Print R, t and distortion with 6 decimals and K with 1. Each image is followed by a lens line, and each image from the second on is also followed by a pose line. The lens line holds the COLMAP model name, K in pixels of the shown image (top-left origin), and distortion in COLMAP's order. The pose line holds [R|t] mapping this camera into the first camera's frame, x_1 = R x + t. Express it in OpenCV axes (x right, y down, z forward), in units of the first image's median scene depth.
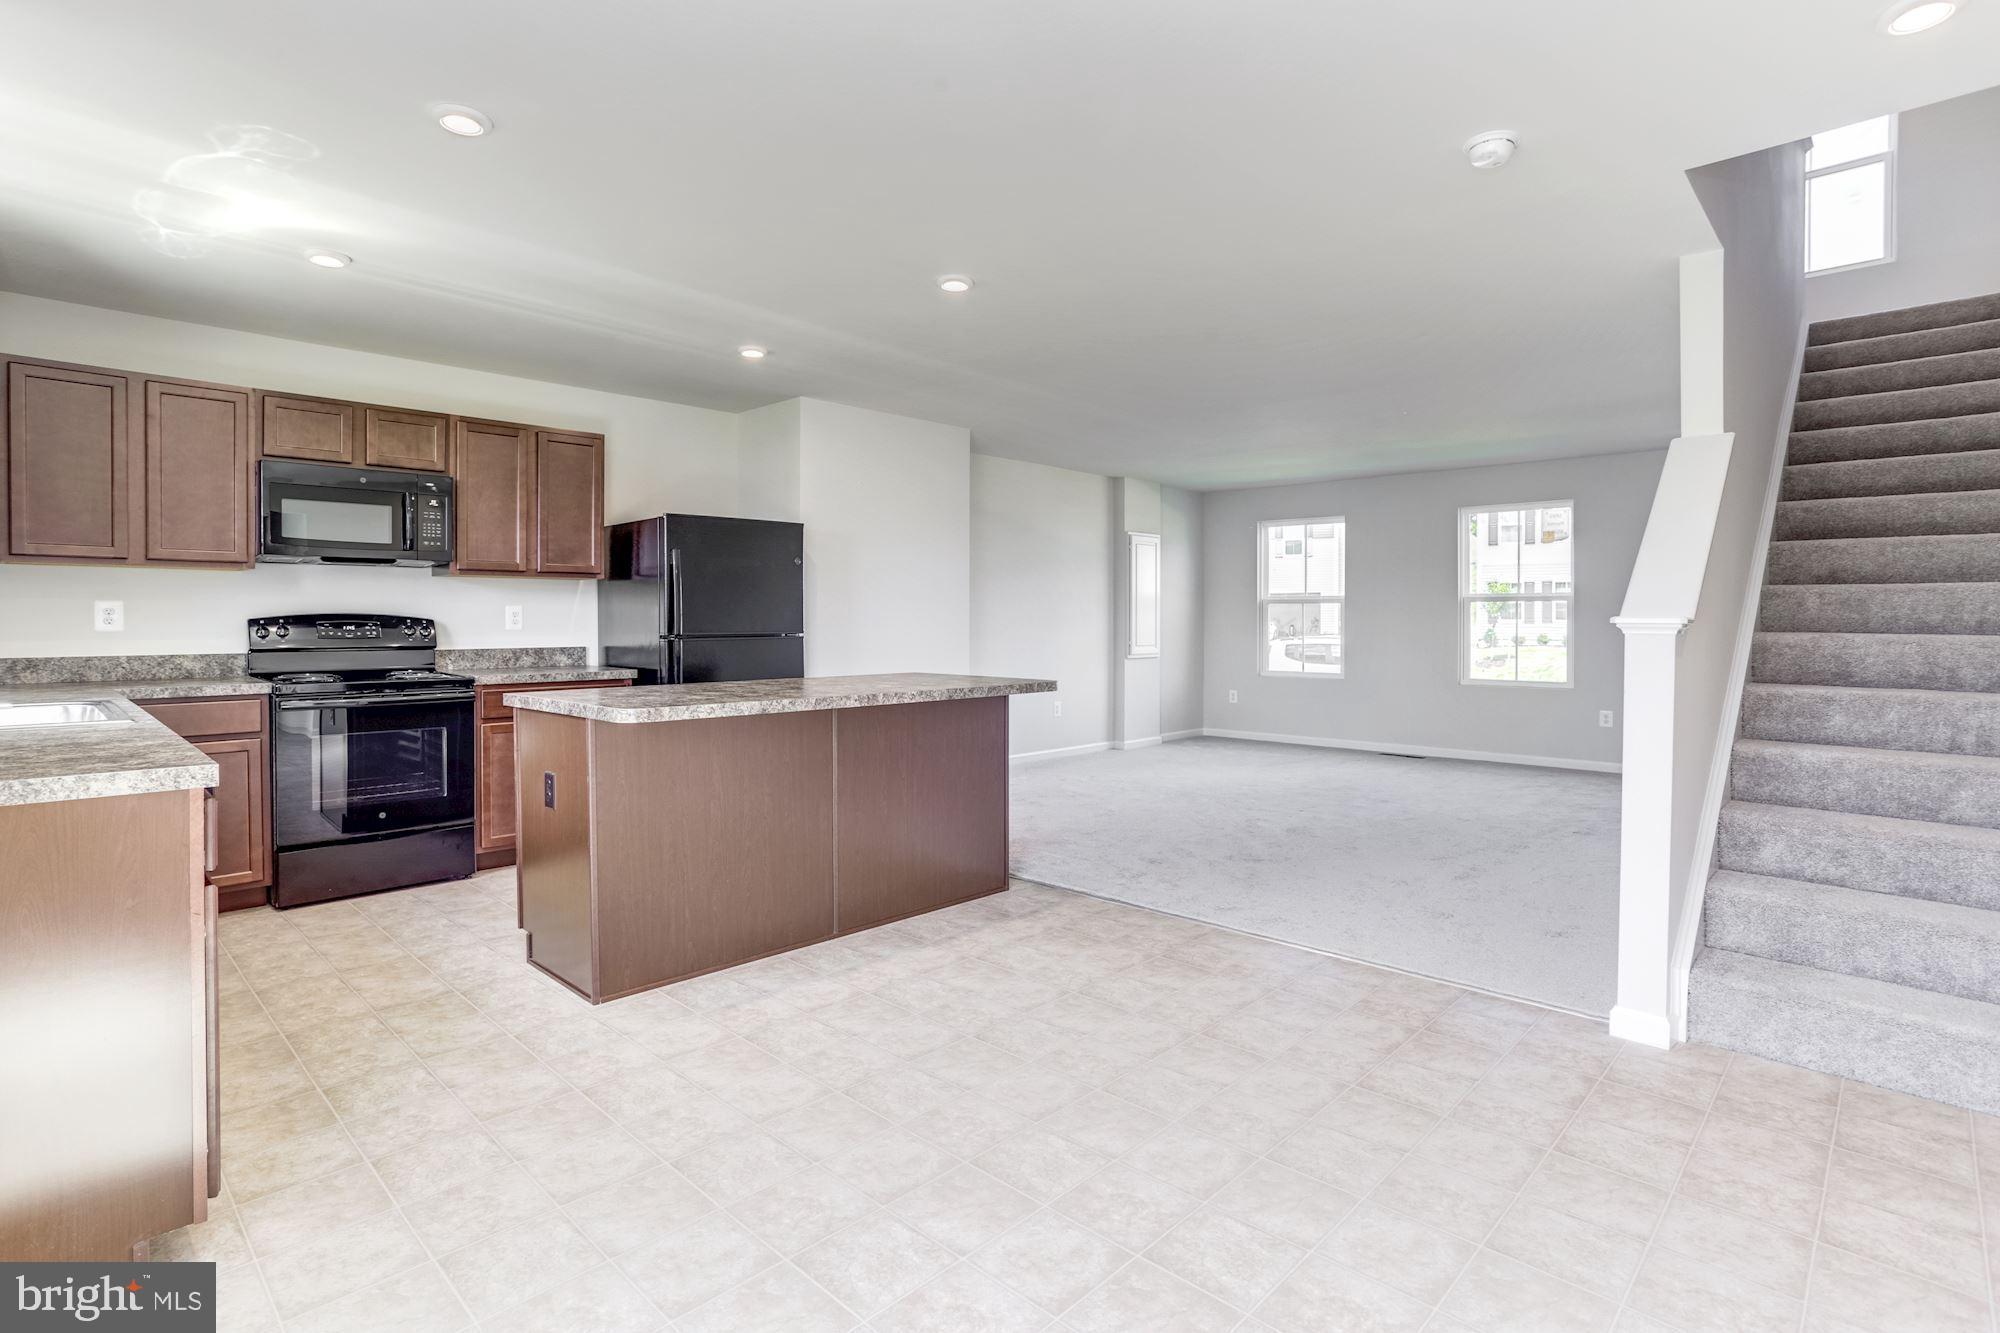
lens RADIAL K [[1021.1, 0, 986.5], [0, 1021.1, 630.9], [0, 0, 1]] dist [-0.063850, 0.043632]
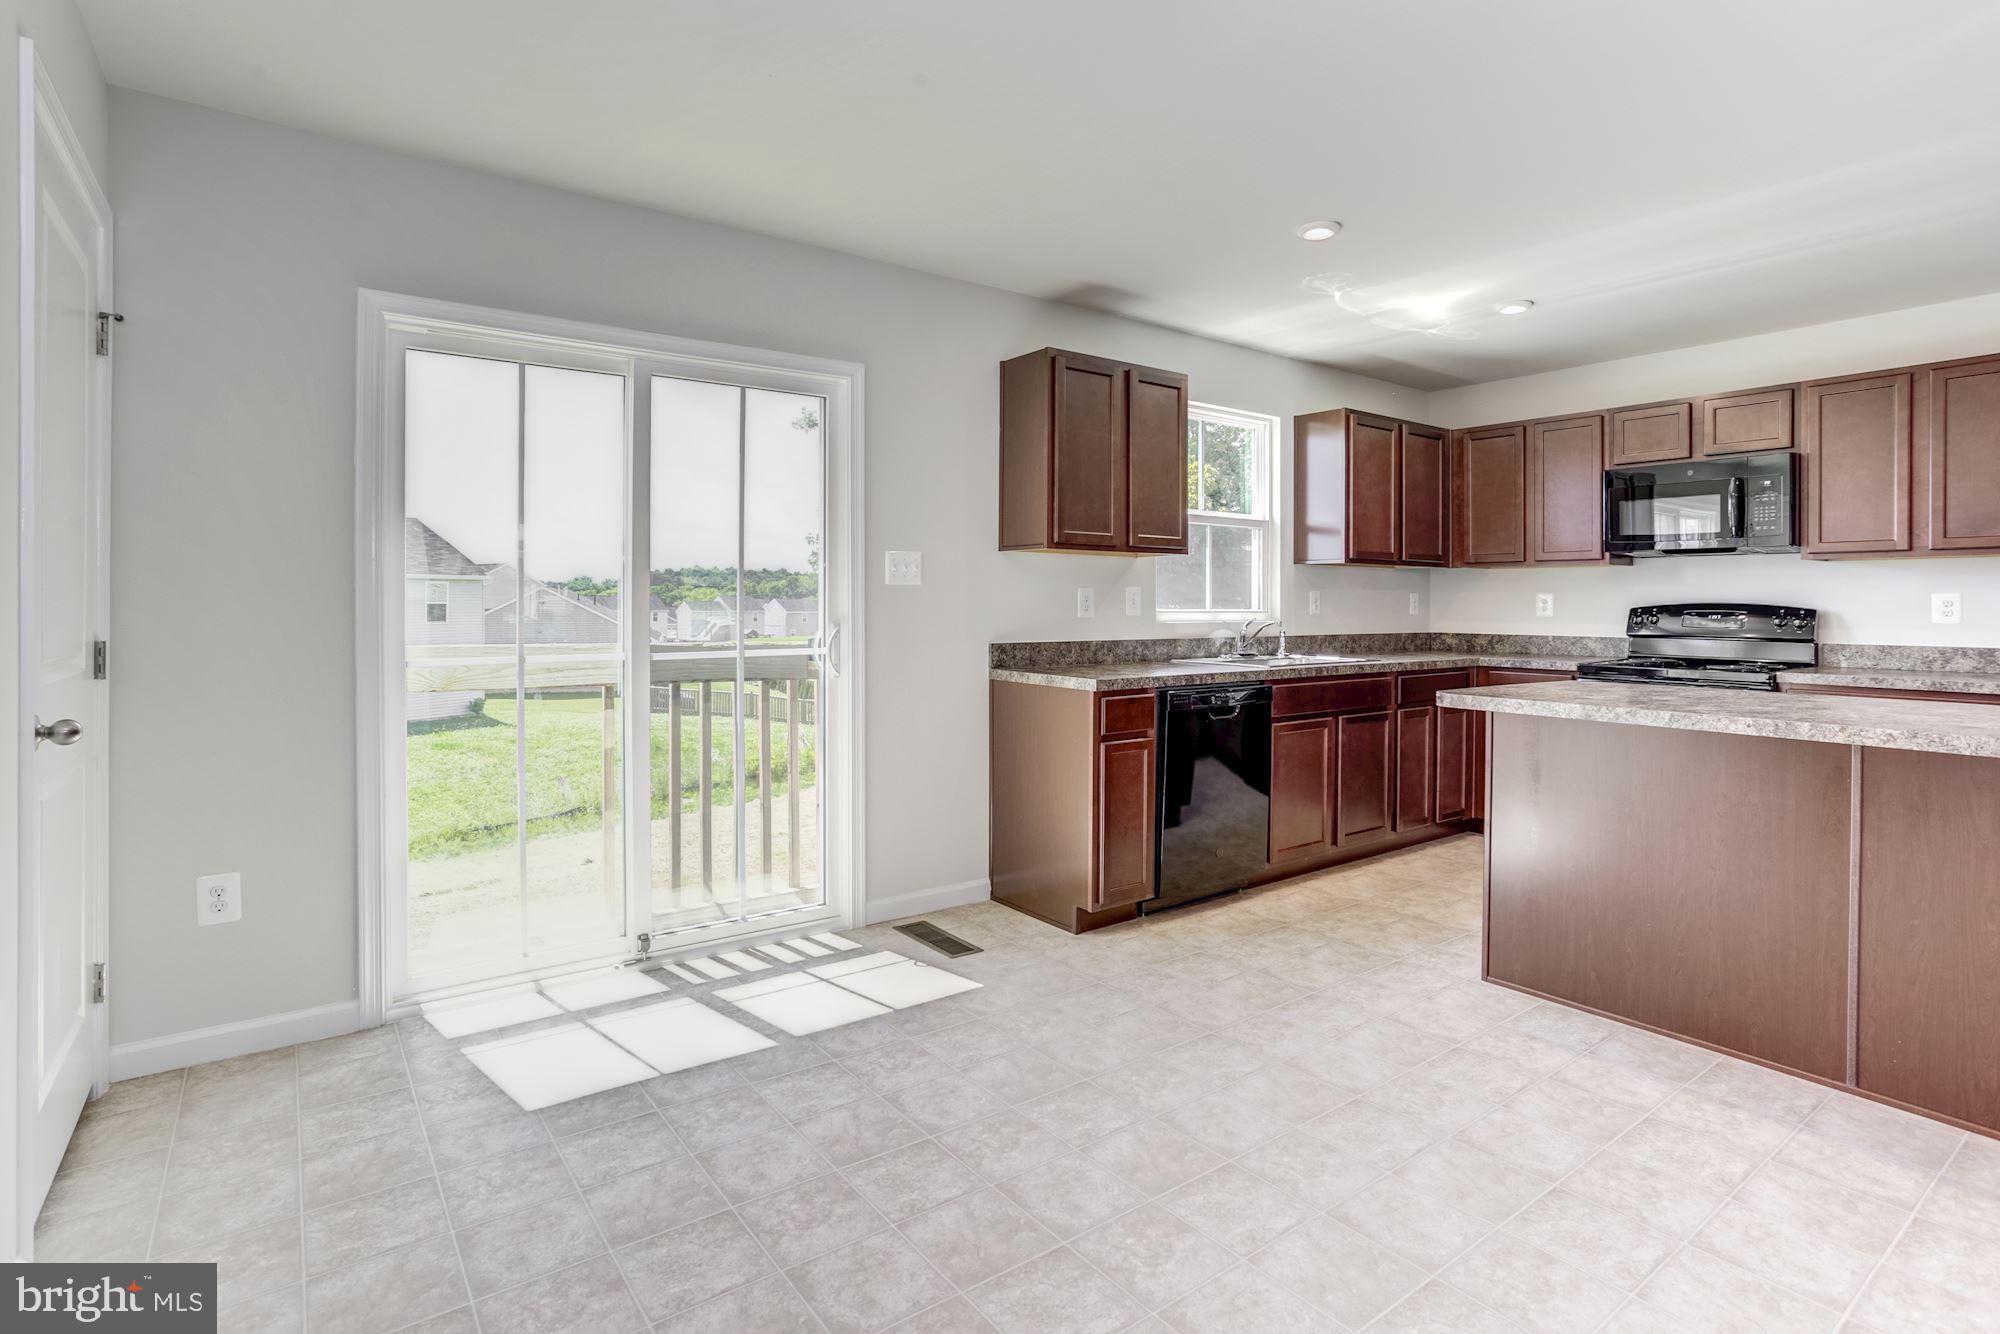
lens RADIAL K [[983.4, 0, 988.1], [0, 983.4, 607.6], [0, 0, 1]] dist [-0.062995, 0.027617]
pose [[-0.165648, 0.003829, -0.986177, 0.462062], [-0.017751, 0.999819, 0.006864, -0.006556], [0.986025, 0.018642, -0.165550, 0.452228]]
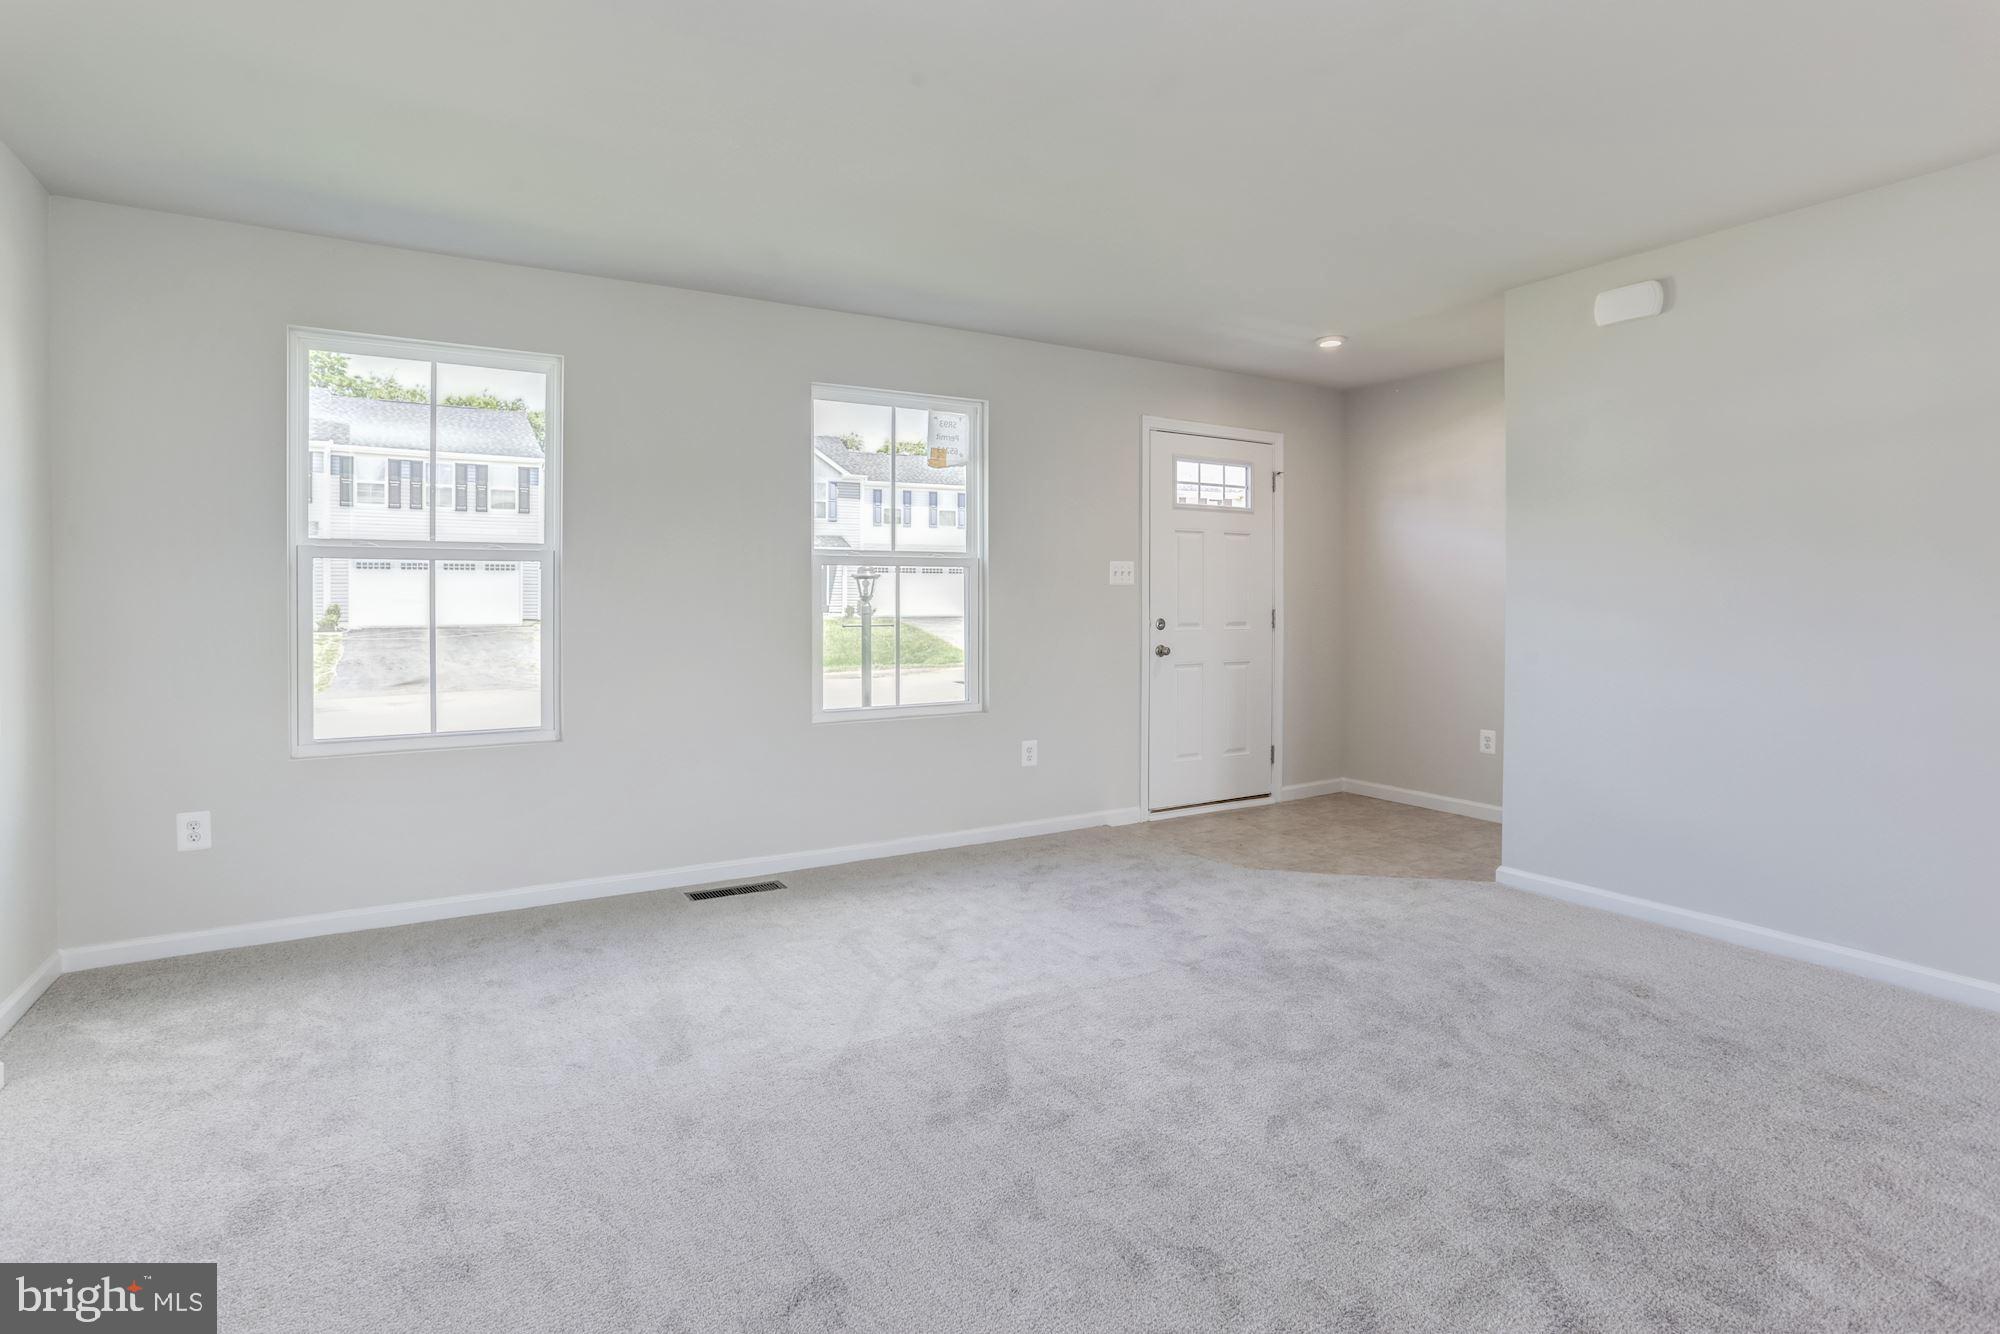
lens RADIAL K [[1004.3, 0, 994.7], [0, 1004.3, 604.6], [0, 0, 1]] dist [-0.057974, 0.031422]
pose [[0.257947, -0.008057, 0.966126, 0.002861], [0.012750, 0.999907, 0.004934, -0.017367], [-0.966075, 0.011046, 0.258025, 1.429545]]
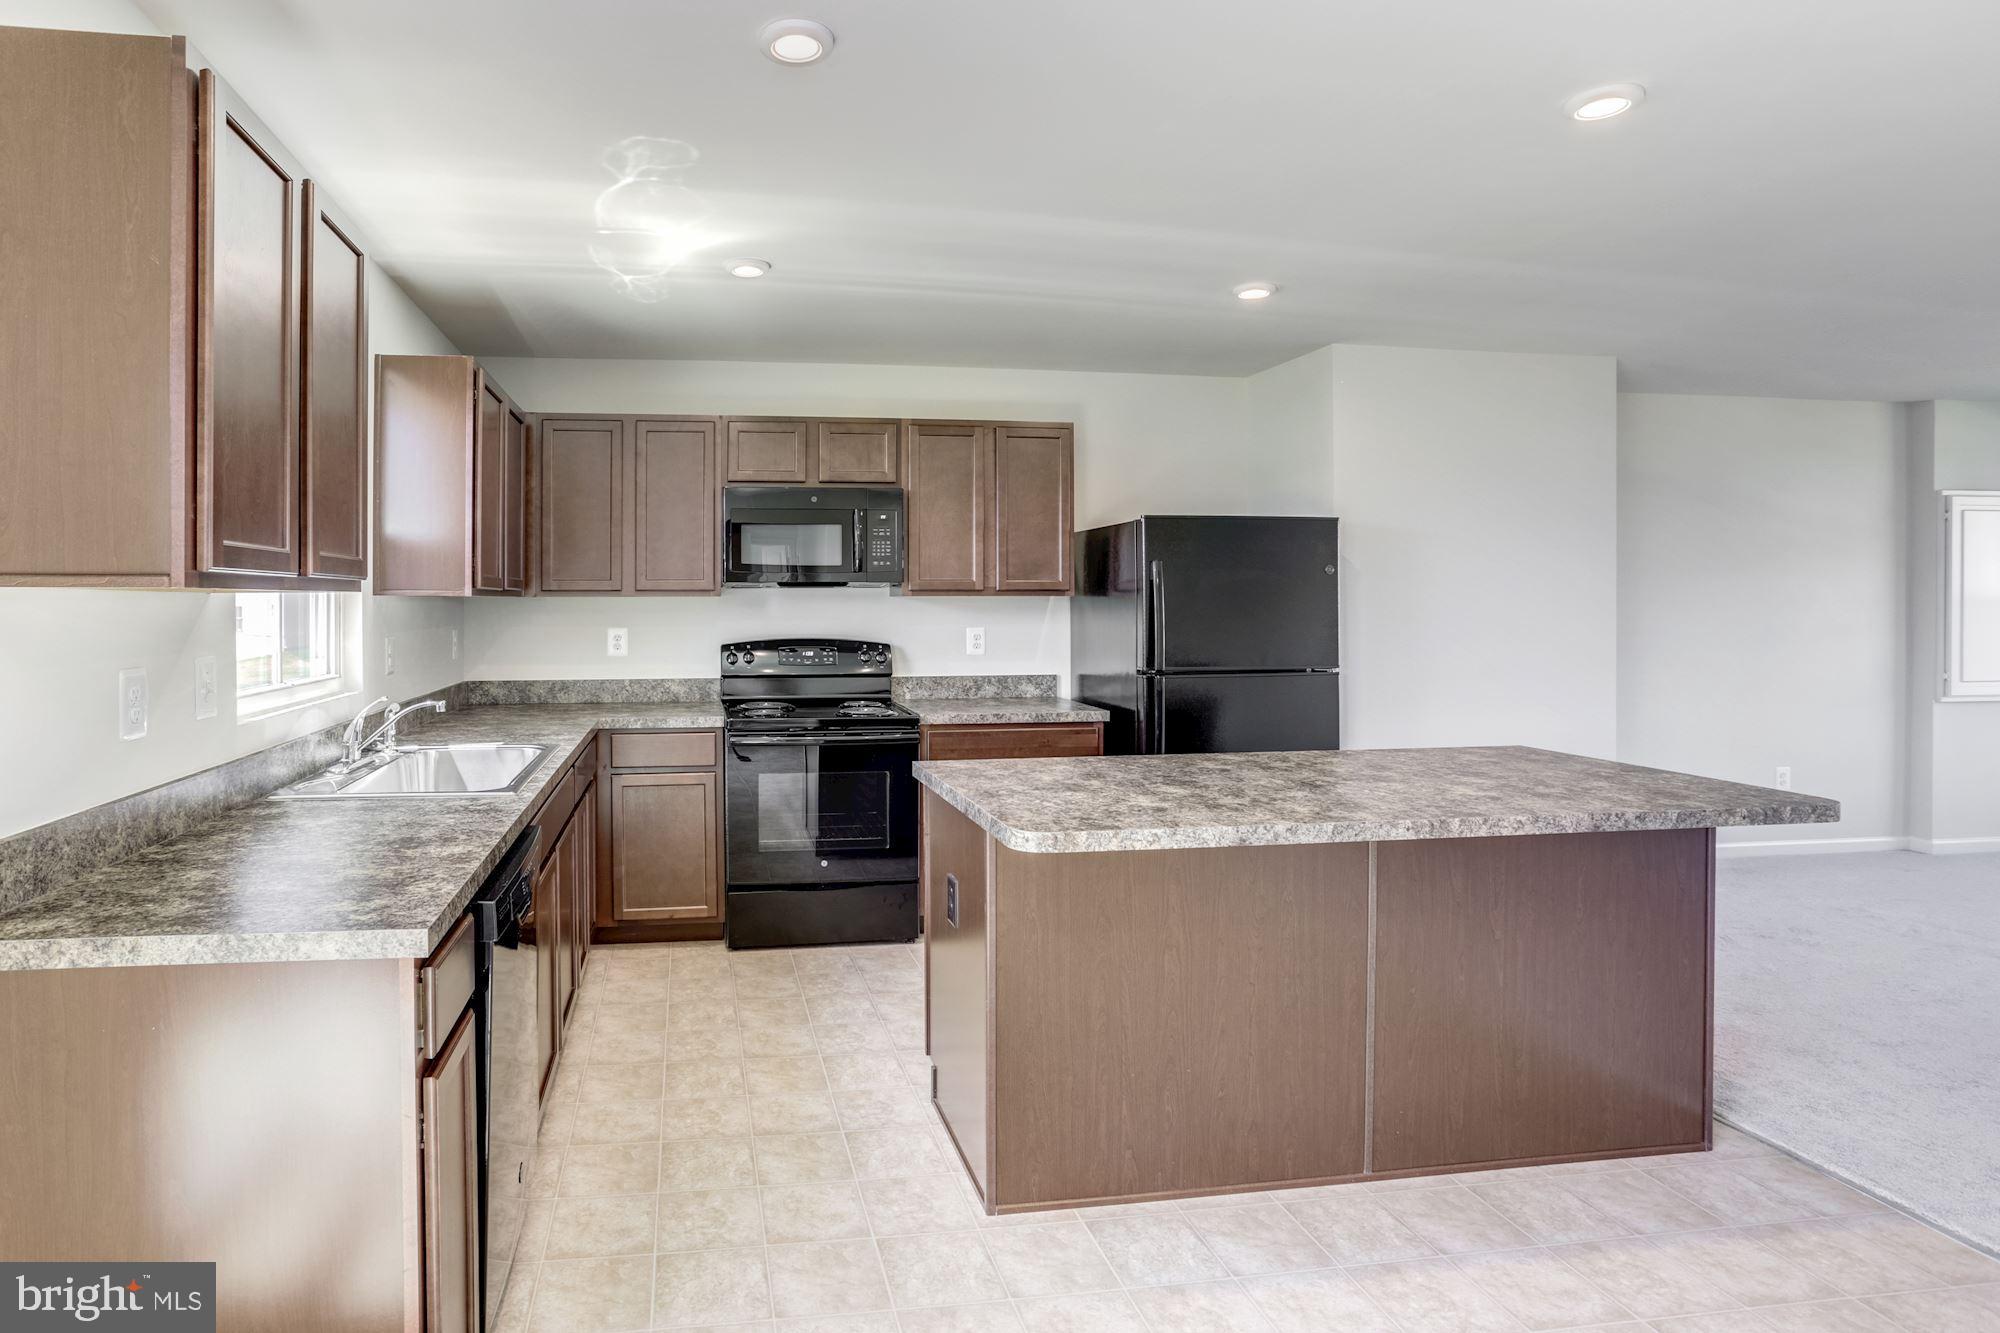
lens RADIAL K [[1046.8, 0, 789.4], [0, 1046.8, 606.6], [0, 0, 1]] dist [-0.049149, 0.016571]
pose [[0.774518, 0.000925, -0.632551, -0.020172], [-0.004803, 0.999979, -0.004420, -0.045535], [0.632533, 0.006462, 0.774506, 0.225320]]
